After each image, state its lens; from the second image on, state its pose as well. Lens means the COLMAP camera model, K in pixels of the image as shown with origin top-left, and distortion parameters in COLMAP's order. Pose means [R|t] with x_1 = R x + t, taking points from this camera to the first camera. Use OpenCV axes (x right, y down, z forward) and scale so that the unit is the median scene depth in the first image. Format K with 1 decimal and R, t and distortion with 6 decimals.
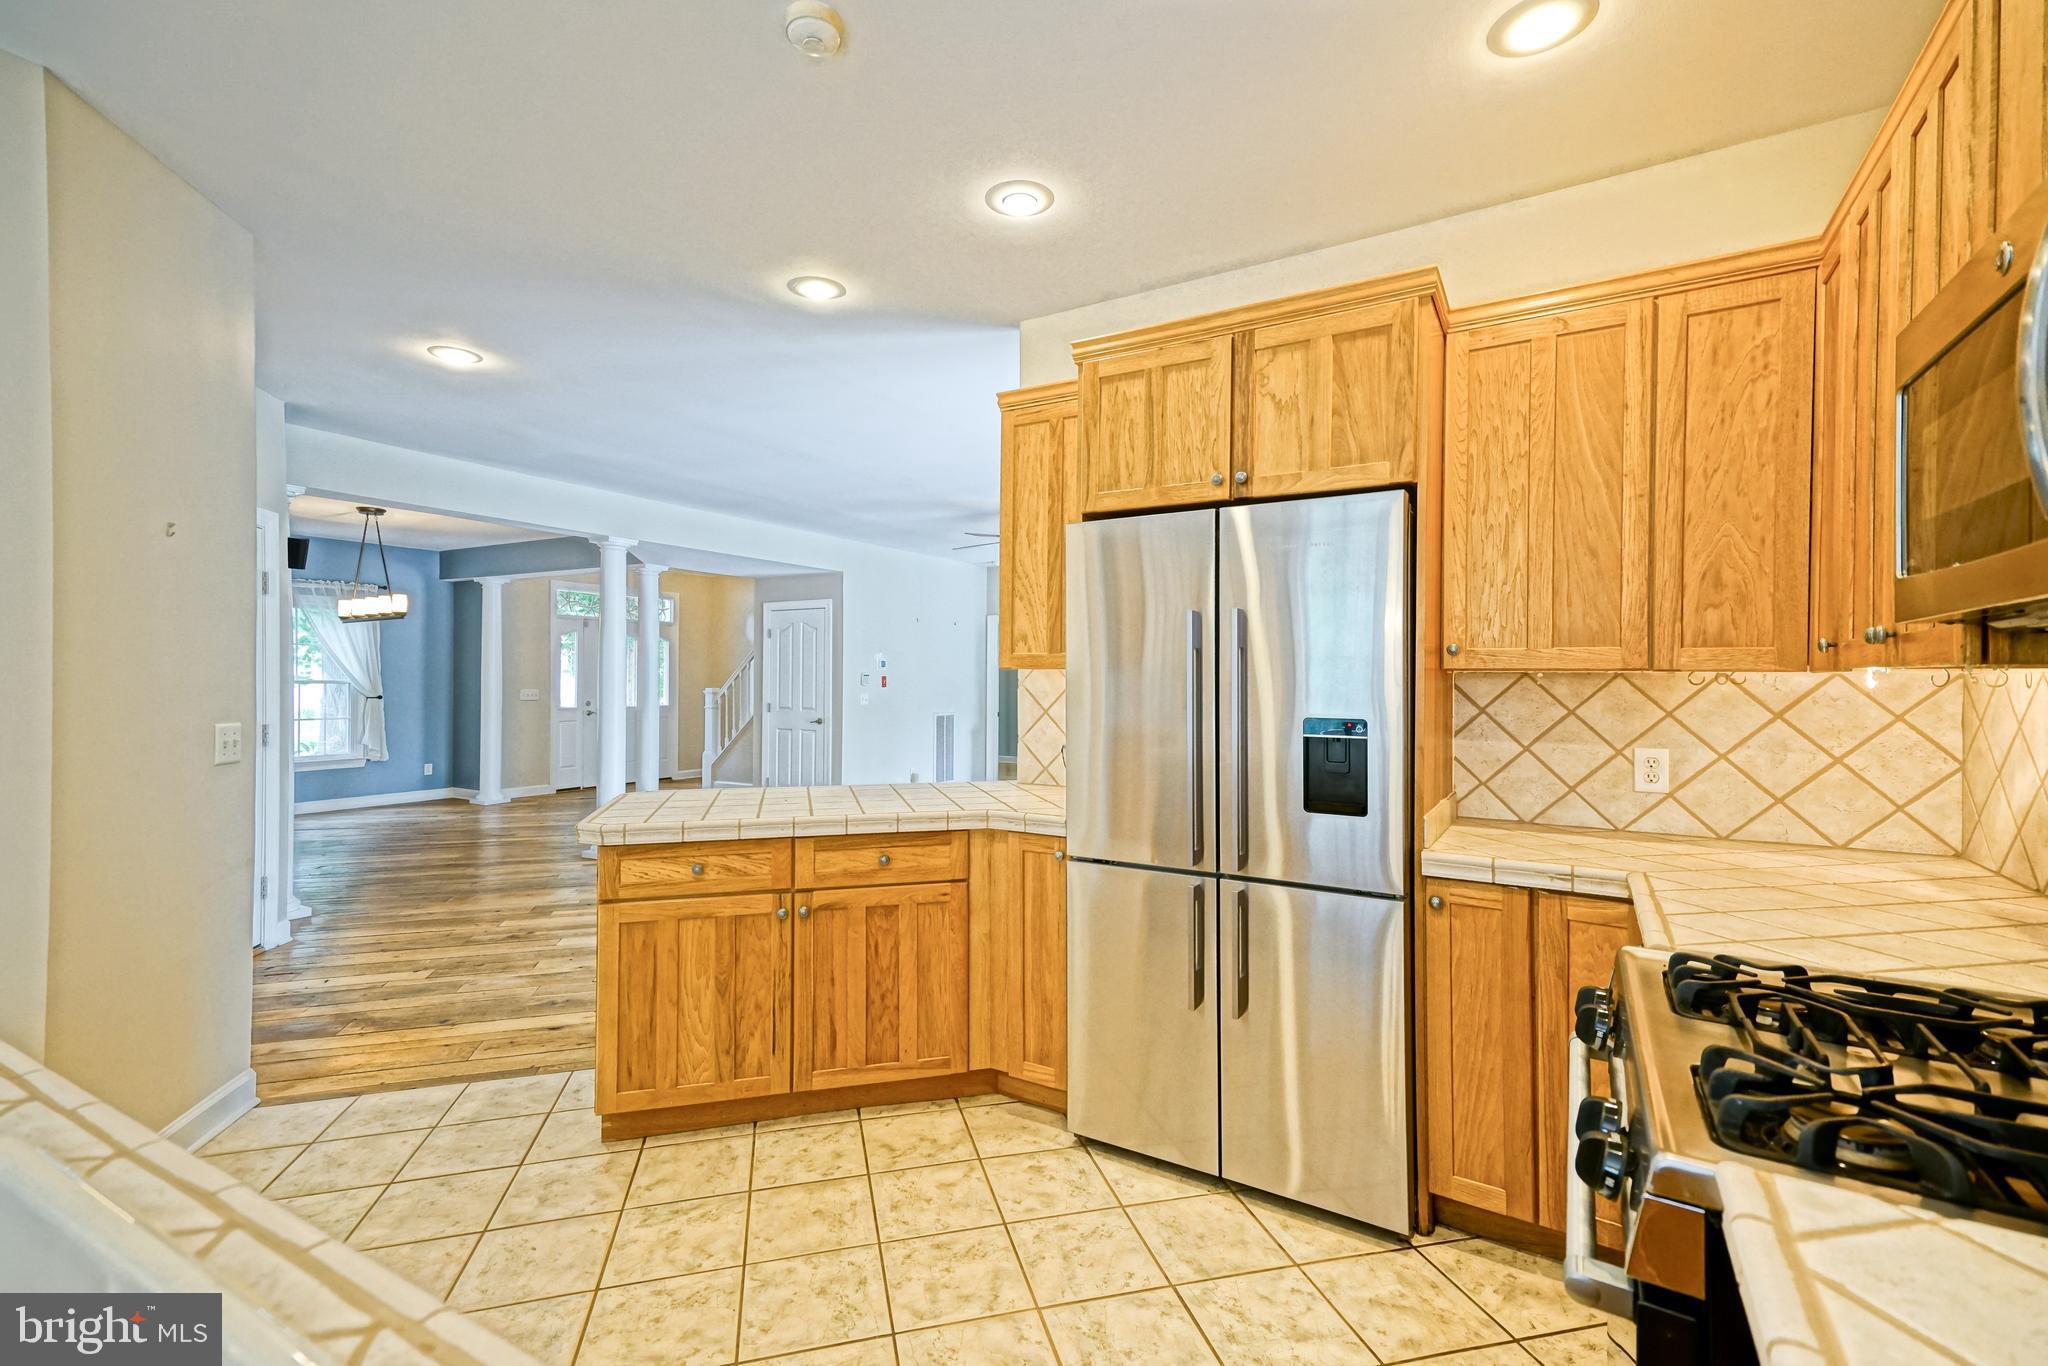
lens RADIAL K [[906.3, 0, 1034.3], [0, 906.3, 676.8], [0, 0, 1]] dist [0.044977, -0.006104]
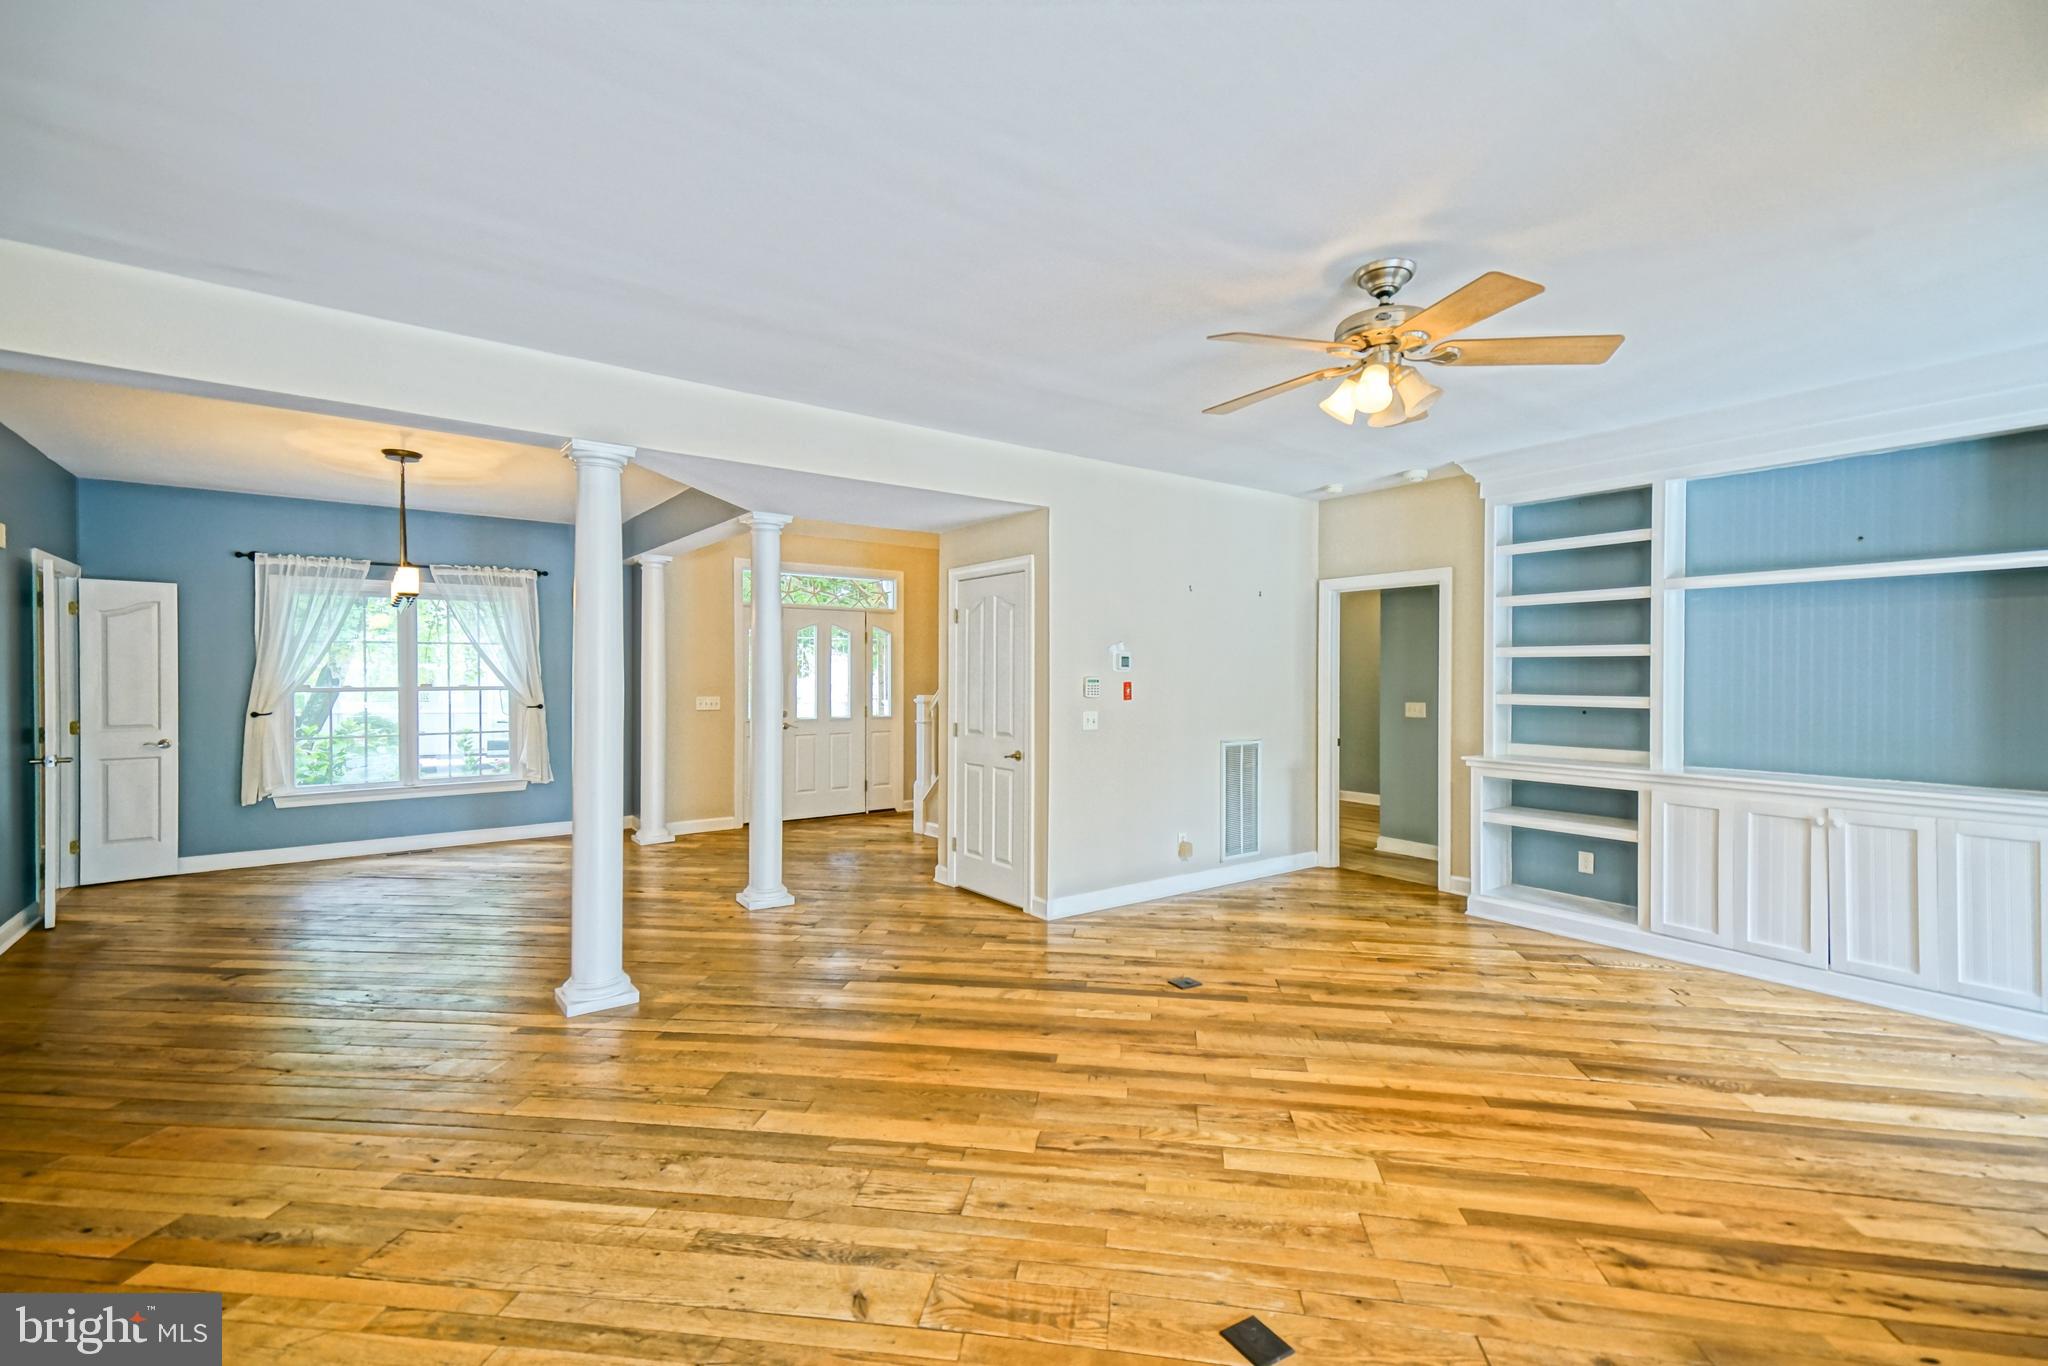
lens RADIAL K [[906.3, 0, 1008.4], [0, 906.3, 673.7], [0, 0, 1]] dist [0.044977, -0.006104]
pose [[0.919202, -0.002253, -0.393779, -0.008914], [0.002863, 0.999995, 0.000961, -0.025943], [0.393775, -0.002011, 0.919205, 1.600024]]
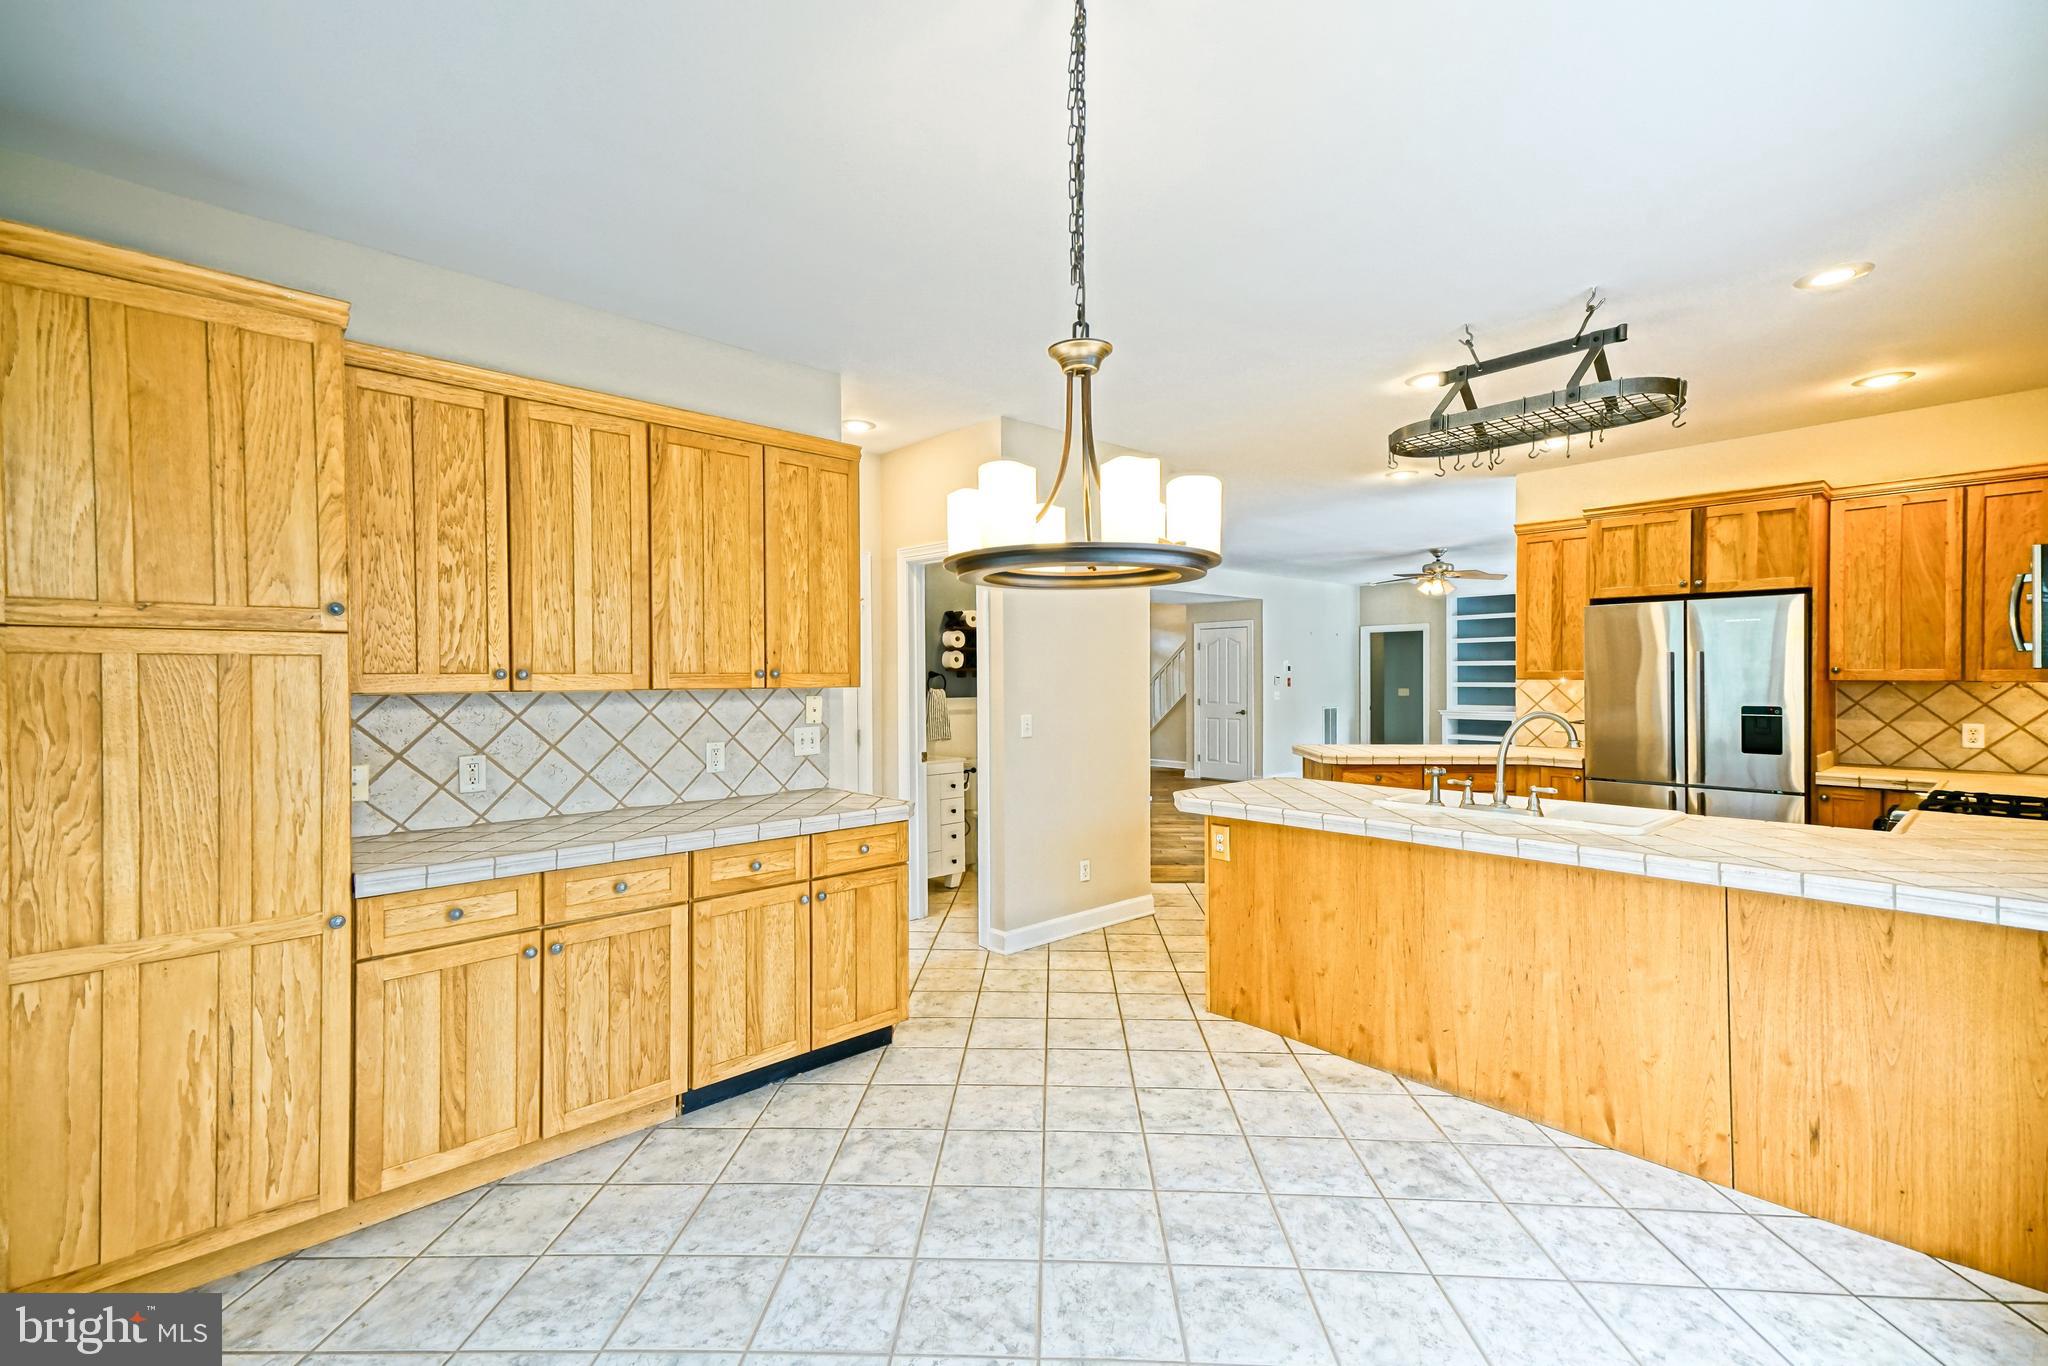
lens RADIAL K [[906.3, 0, 1023.3], [0, 906.3, 680.9], [0, 0, 1]] dist [0.044977, -0.006104]
pose [[0.956965, -0.006768, -0.290124, -0.580760], [0.009403, 0.999926, 0.007690, -0.037880], [0.290050, -0.010087, 0.956958, -1.317832]]
